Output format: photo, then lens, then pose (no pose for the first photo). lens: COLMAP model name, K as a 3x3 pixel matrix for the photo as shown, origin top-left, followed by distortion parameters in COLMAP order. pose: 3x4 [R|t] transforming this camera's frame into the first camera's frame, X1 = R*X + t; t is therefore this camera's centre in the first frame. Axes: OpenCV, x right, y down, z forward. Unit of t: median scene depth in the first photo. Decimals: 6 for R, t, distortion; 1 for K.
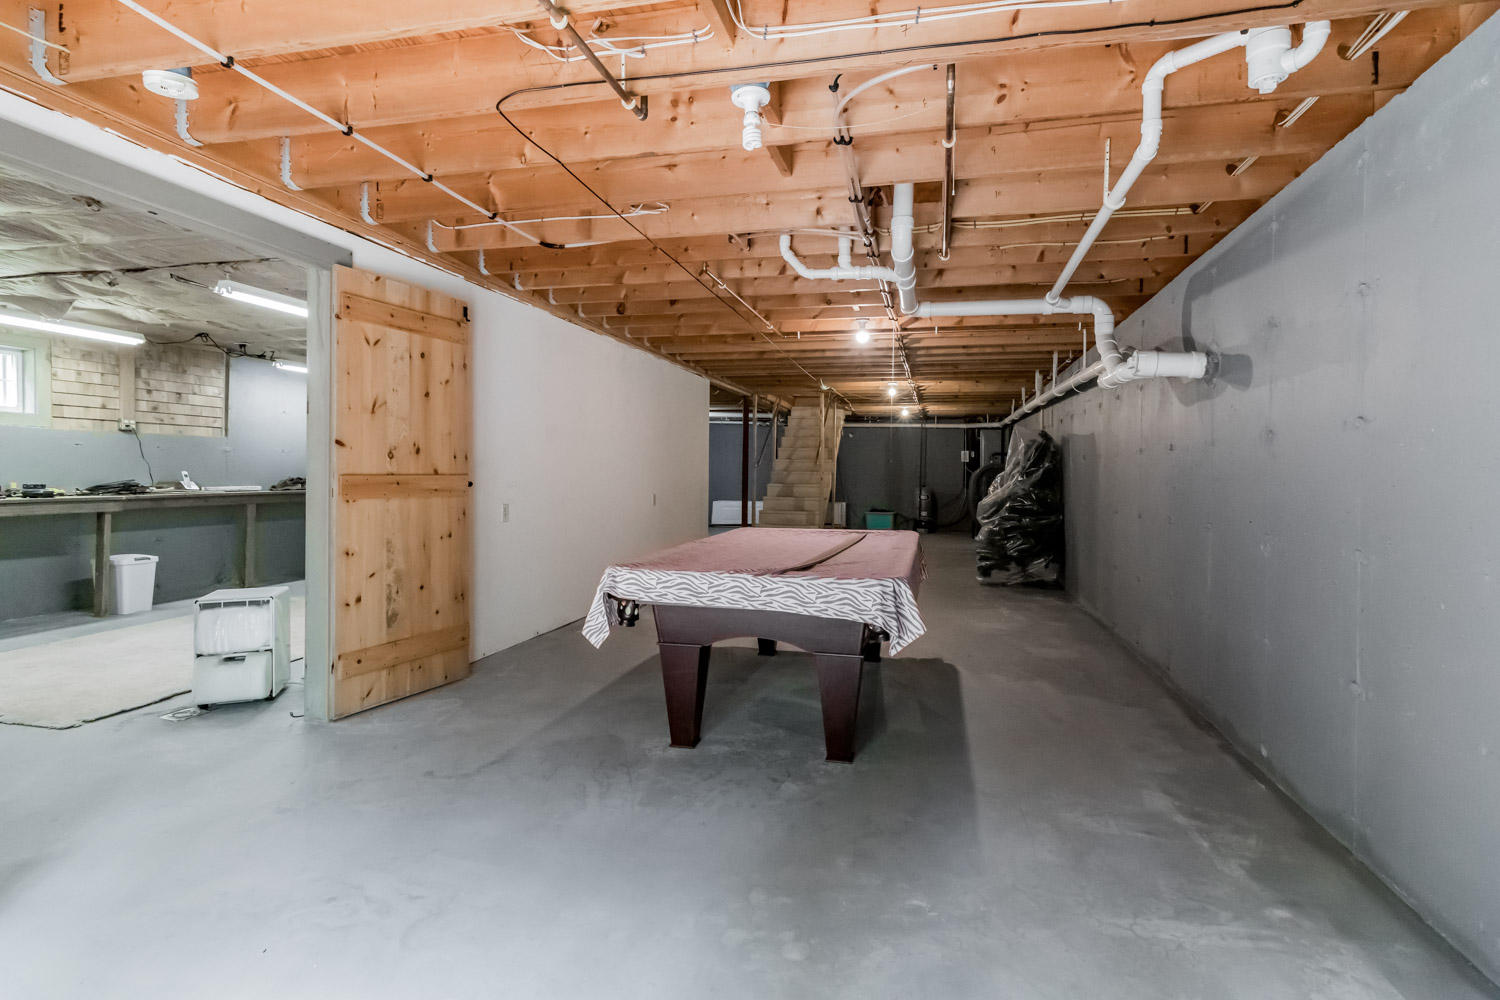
lens RADIAL K [[700.8, 0, 749.5], [0, 700.8, 488.8], [0, 0, 1]] dist [0.001889, -0.000306]
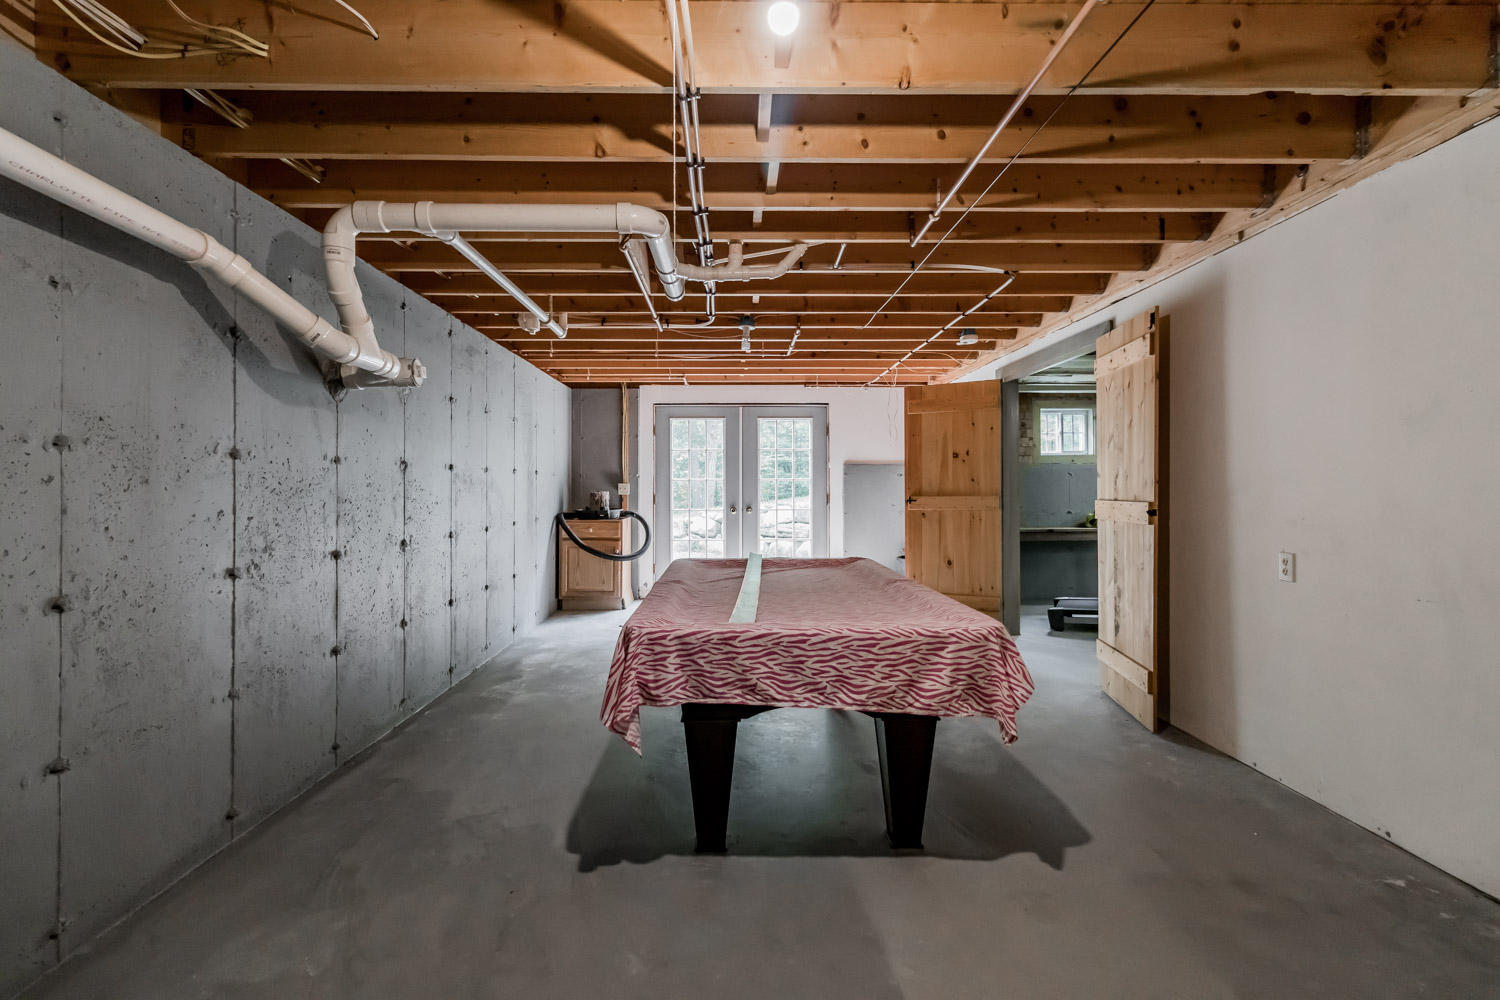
lens RADIAL K [[700.8, 0, 746.2], [0, 700.8, 492.6], [0, 0, 1]] dist [0.001889, -0.000306]
pose [[-0.958108, -0.009186, -0.286261, 0.400788], [-0.014870, 0.999733, 0.017688, -0.052353], [0.286022, 0.021204, -0.957988, 1.982891]]
